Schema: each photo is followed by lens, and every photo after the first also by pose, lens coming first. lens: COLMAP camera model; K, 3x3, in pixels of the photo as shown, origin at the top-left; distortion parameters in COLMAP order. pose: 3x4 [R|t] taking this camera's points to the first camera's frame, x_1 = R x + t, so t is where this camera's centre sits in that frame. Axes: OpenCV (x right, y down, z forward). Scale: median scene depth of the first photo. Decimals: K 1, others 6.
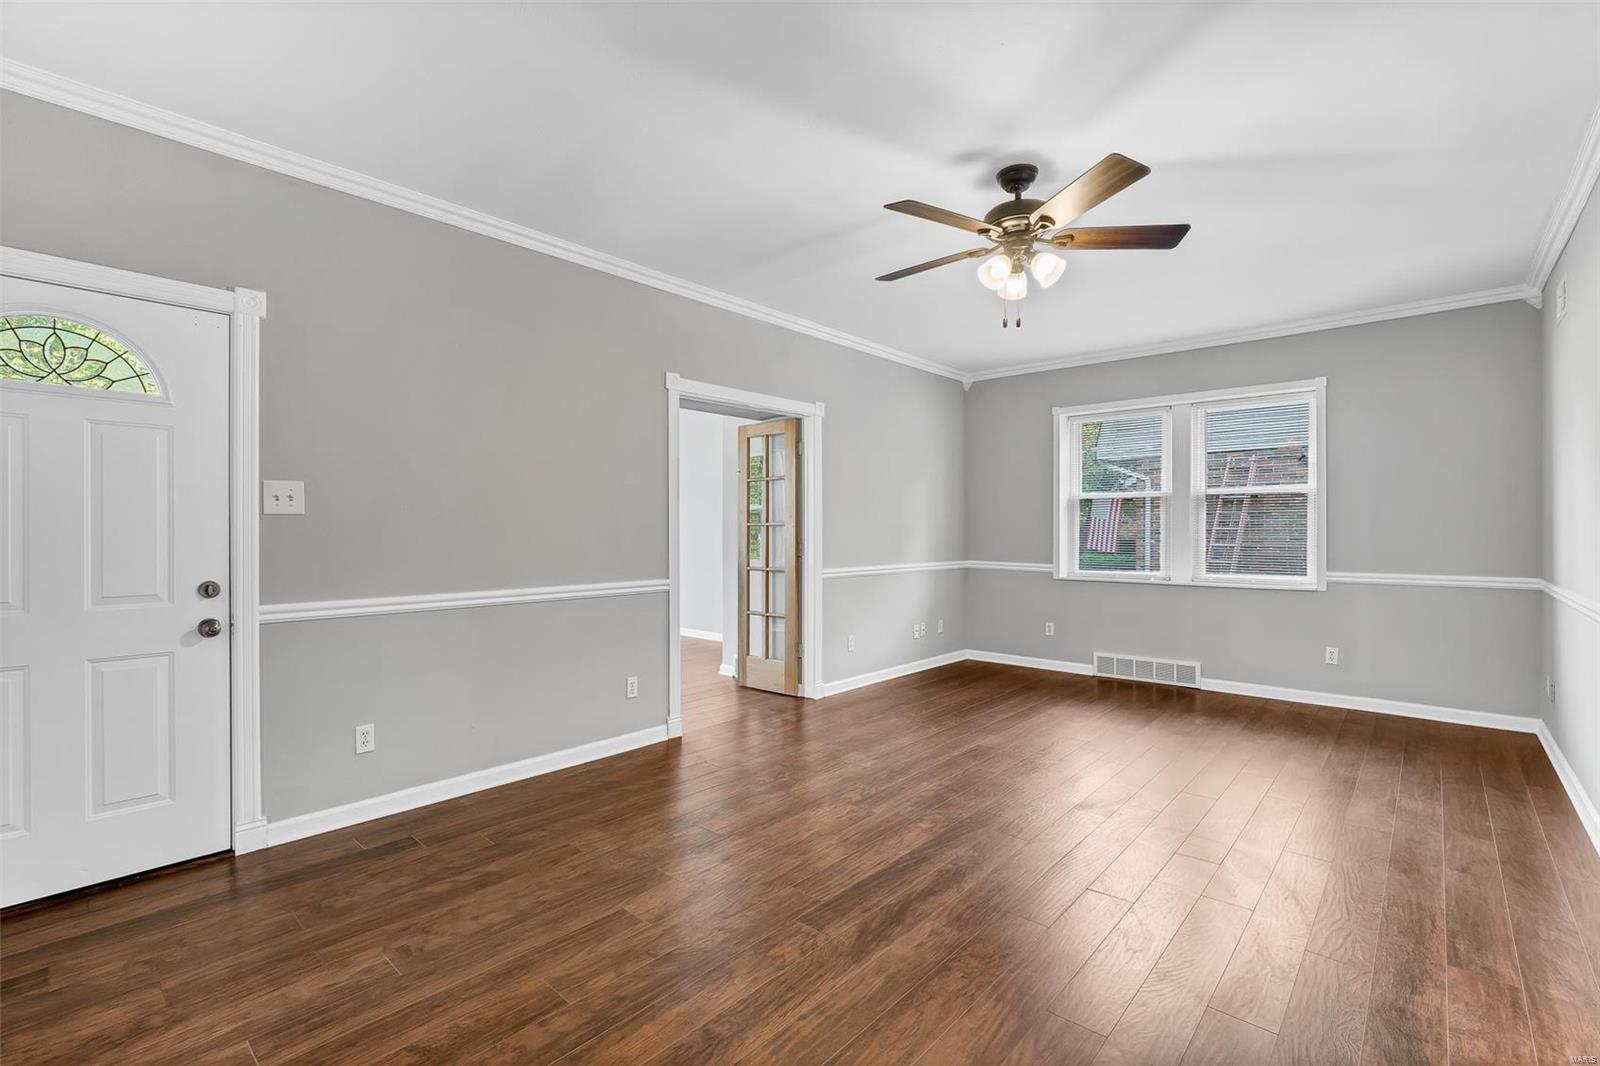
lens RADIAL K [[714.6, 0, 787.4], [0, 714.6, 529.5], [0, 0, 1]] dist [-0.009815, 0.004339]
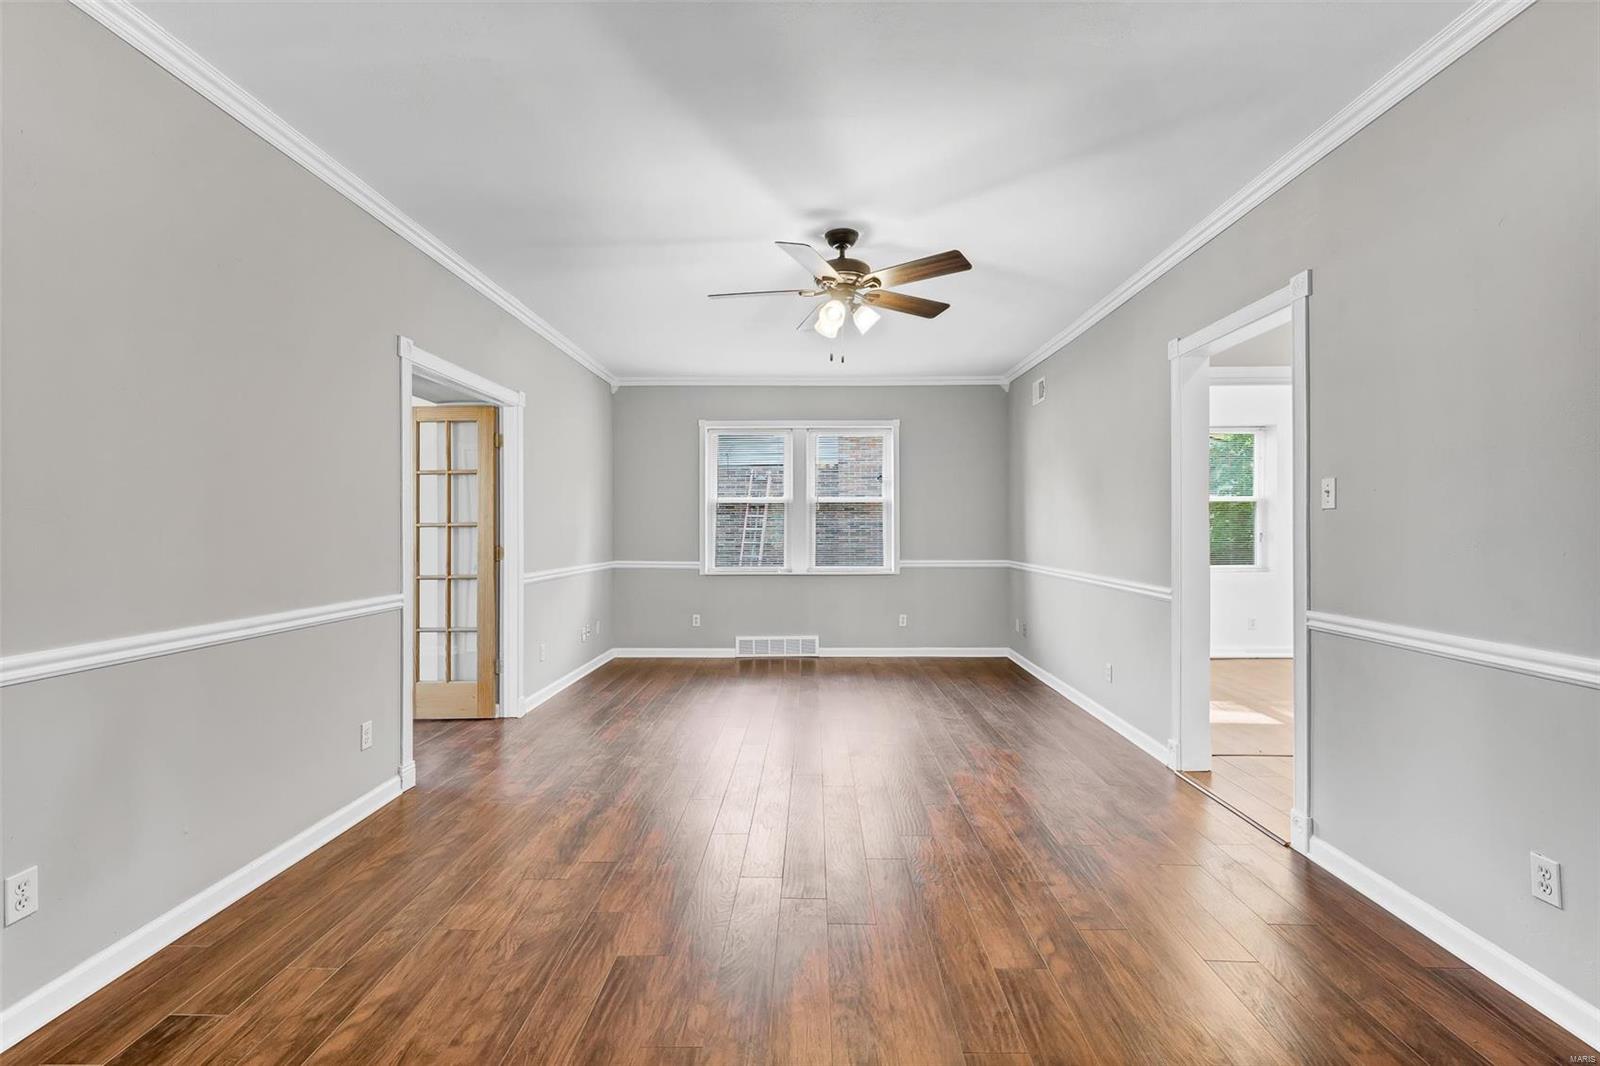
lens RADIAL K [[714.6, 0, 806.1], [0, 714.6, 533.0], [0, 0, 1]] dist [-0.009815, 0.004339]
pose [[0.742622, -0.005668, 0.669687, -0.293952], [0.002691, 0.999981, 0.005479, -0.001751], [-0.669705, -0.002266, 0.742623, 0.081020]]
